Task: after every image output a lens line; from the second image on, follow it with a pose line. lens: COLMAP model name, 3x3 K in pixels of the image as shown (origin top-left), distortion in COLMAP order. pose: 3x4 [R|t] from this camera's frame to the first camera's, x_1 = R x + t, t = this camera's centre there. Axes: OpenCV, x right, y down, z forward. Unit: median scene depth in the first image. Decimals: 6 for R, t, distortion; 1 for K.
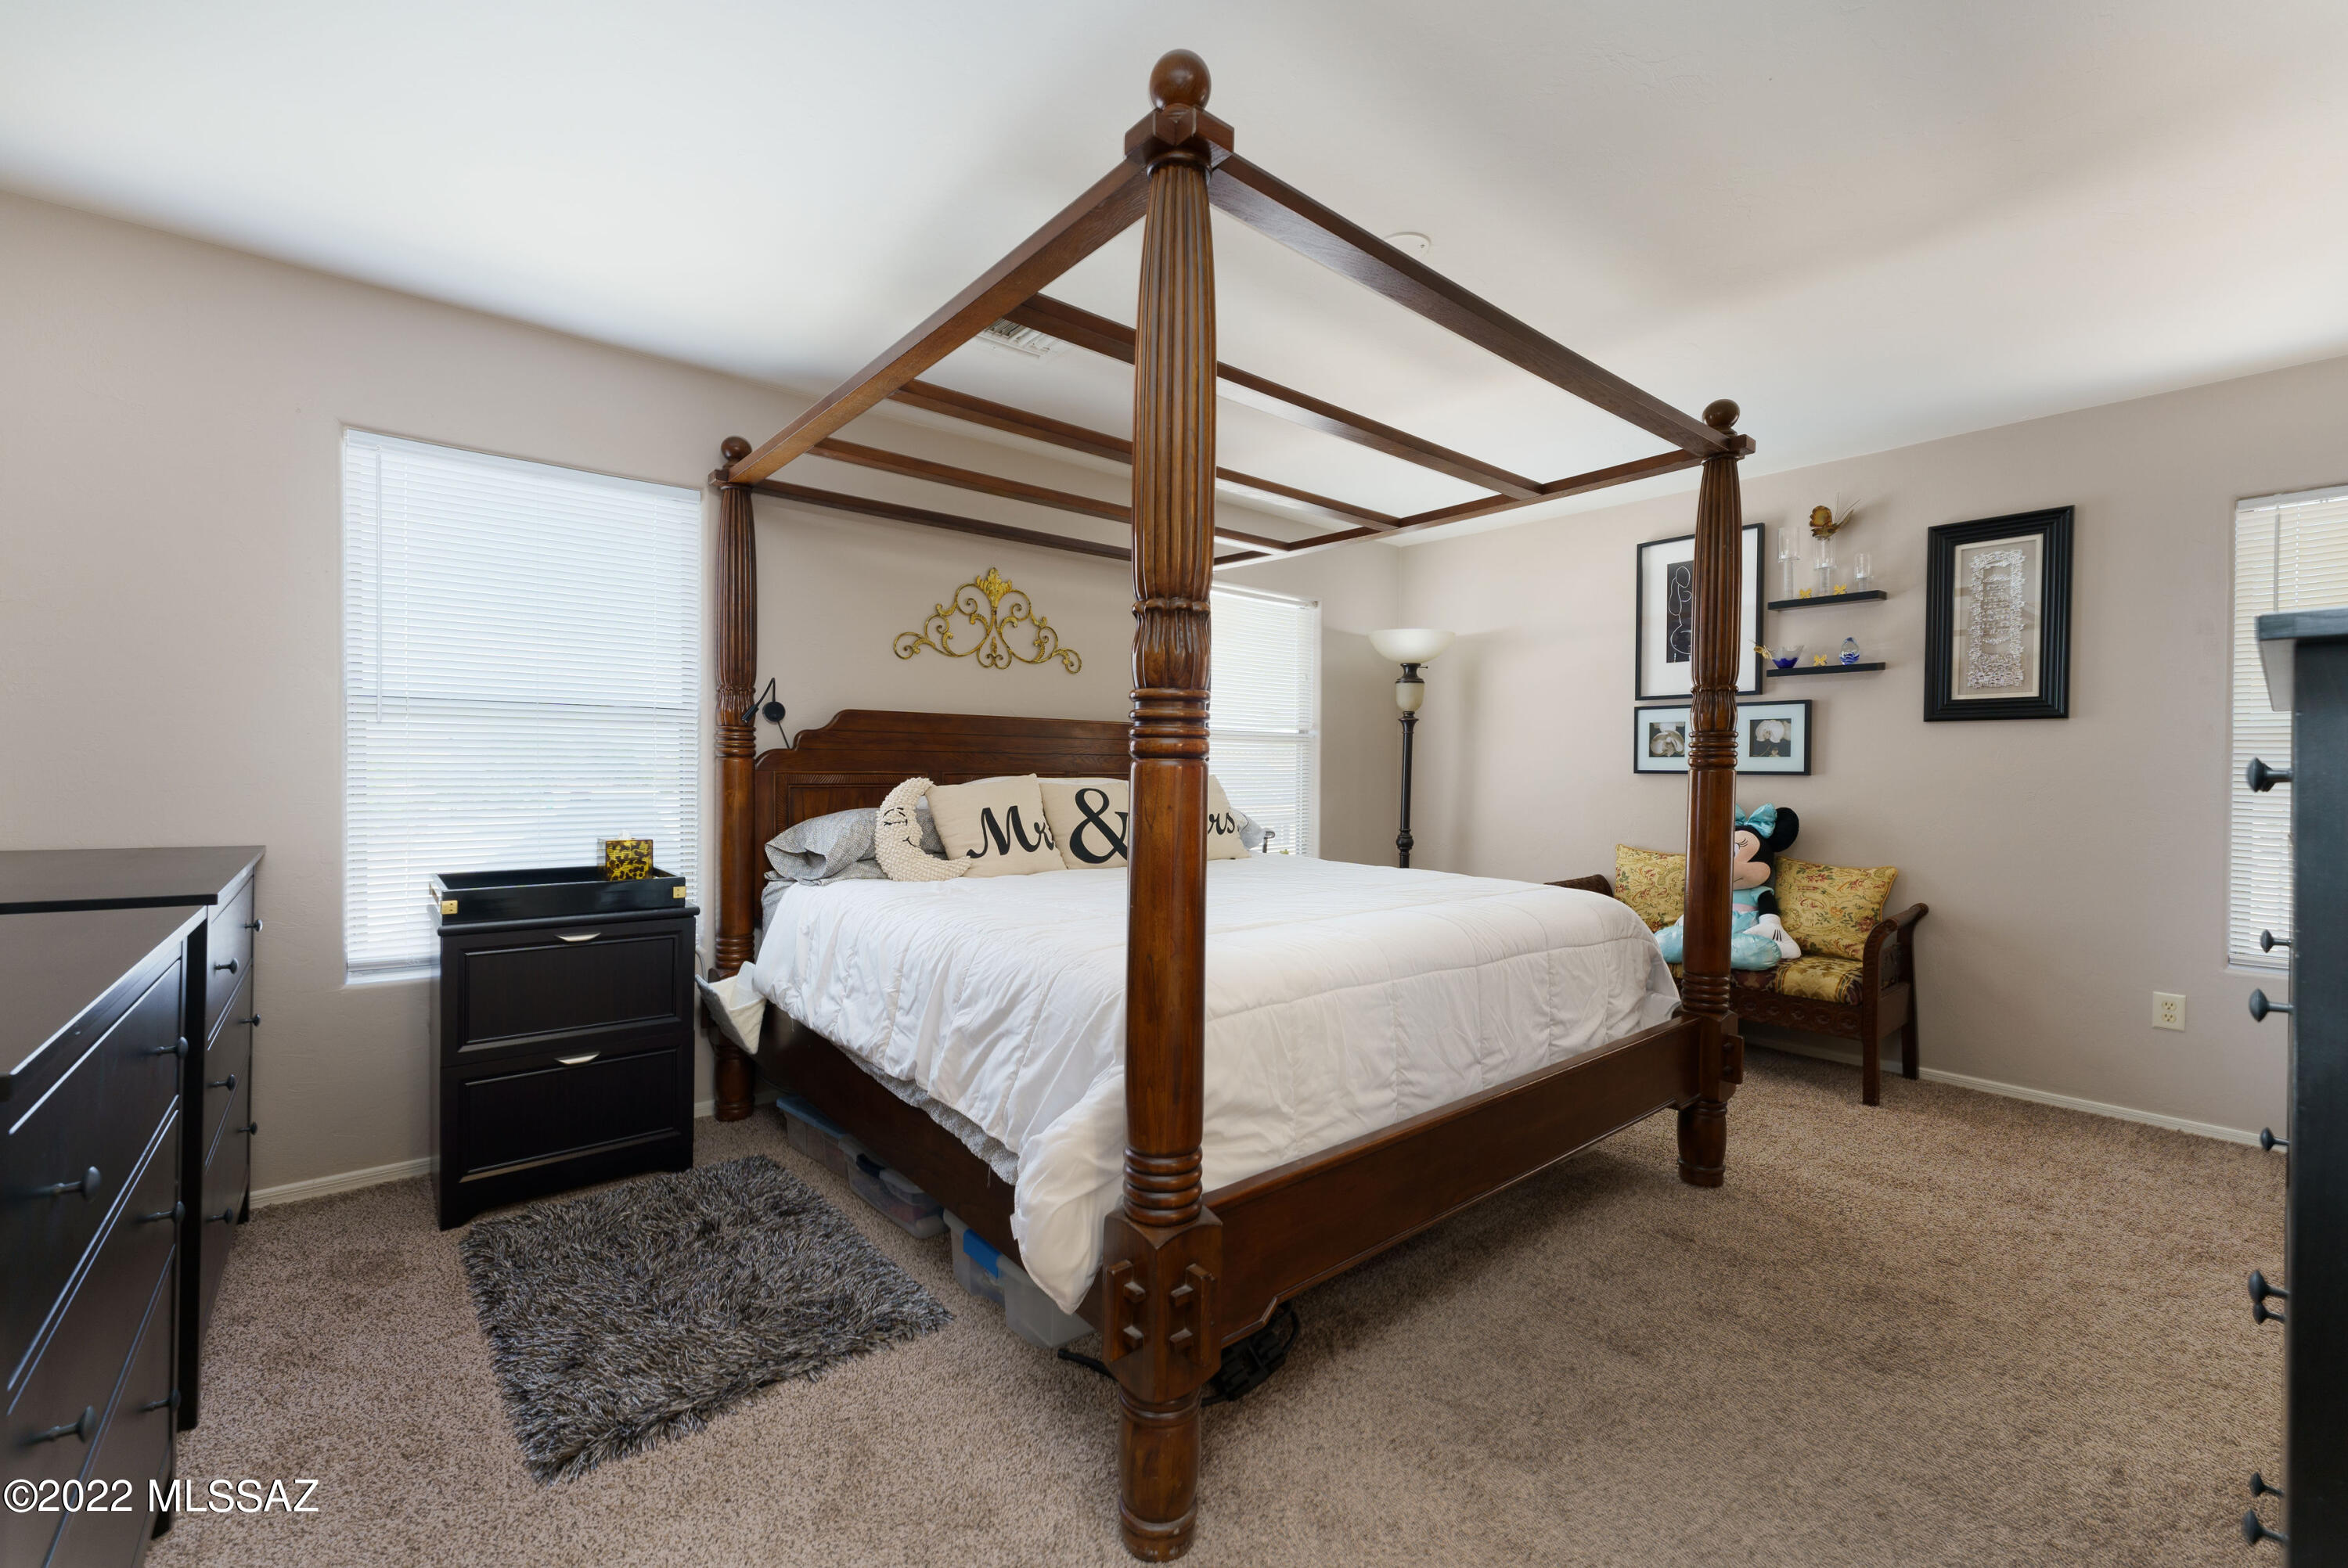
lens RADIAL K [[964.0, 0, 1179.5], [0, 964.0, 777.8], [0, 0, 1]] dist [0.000798, -0.000045]
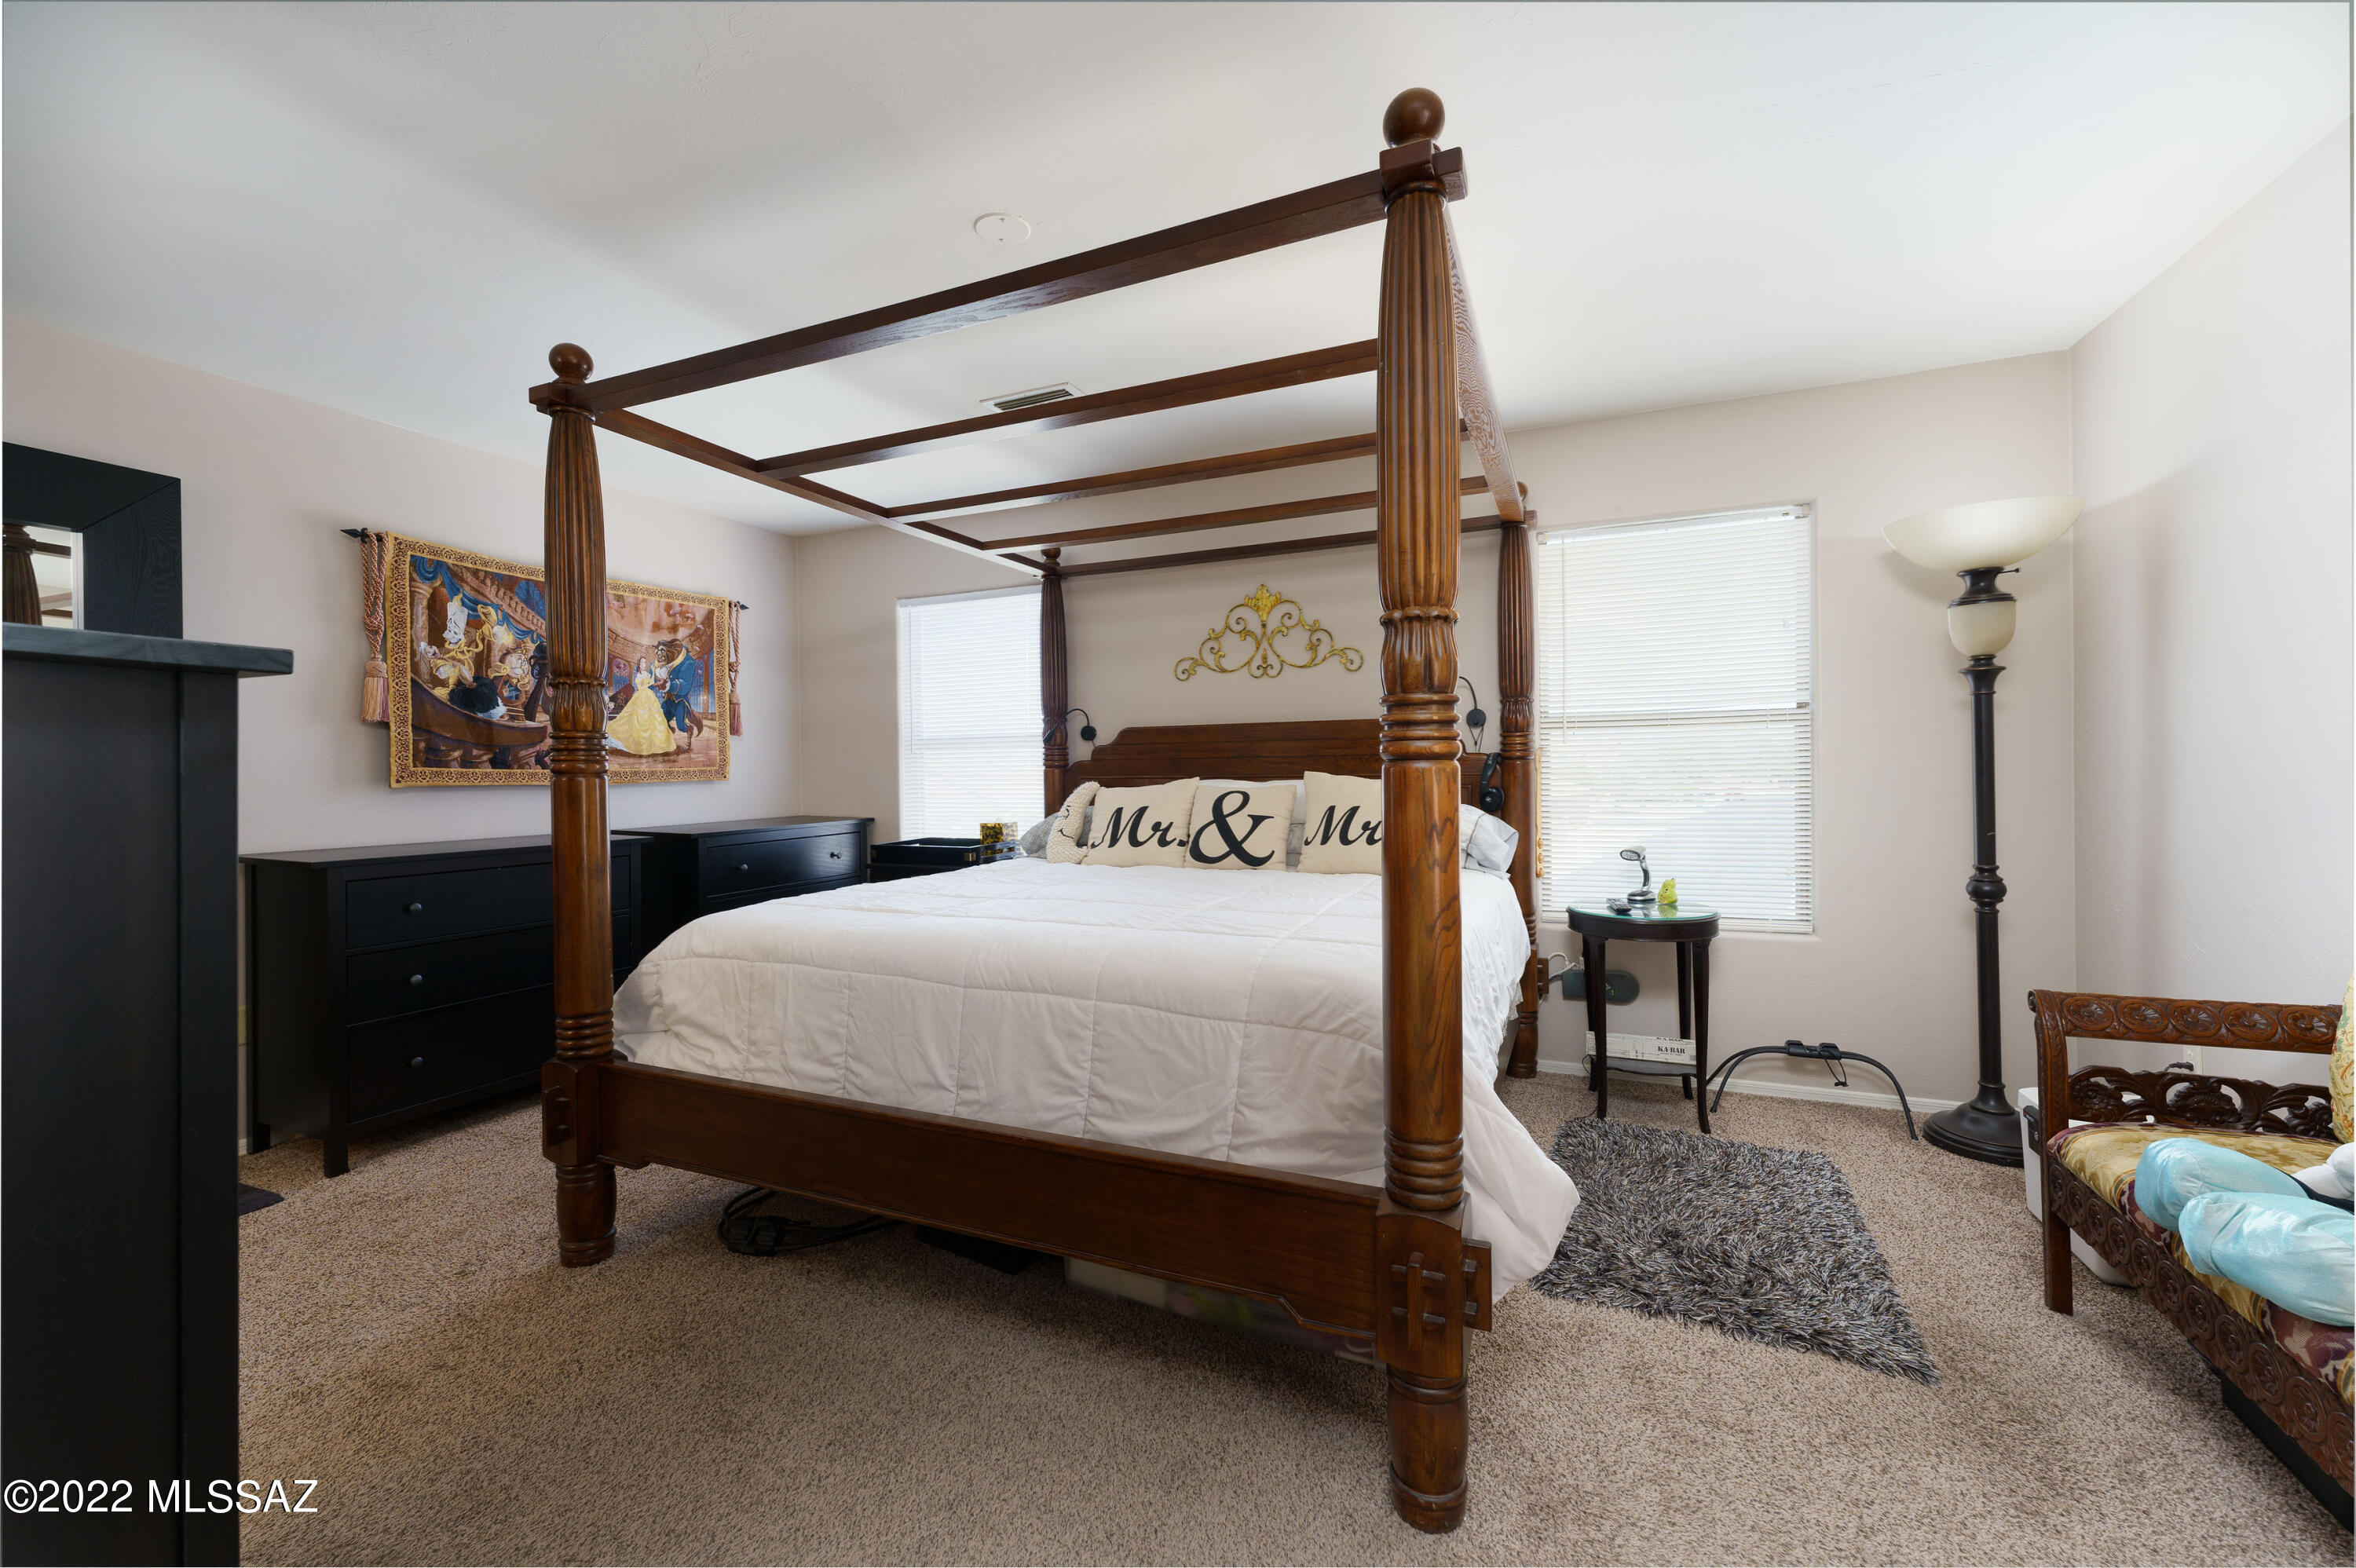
lens RADIAL K [[942.3, 0, 1179.6], [0, 942.3, 771.6], [0, 0, 1]] dist [-0.001541, 0.000120]
pose [[0.433574, -0.012287, -0.901034, 0.725673], [0.009712, 0.999913, -0.008962, -0.001498], [0.901066, -0.004865, 0.433655, 0.474762]]
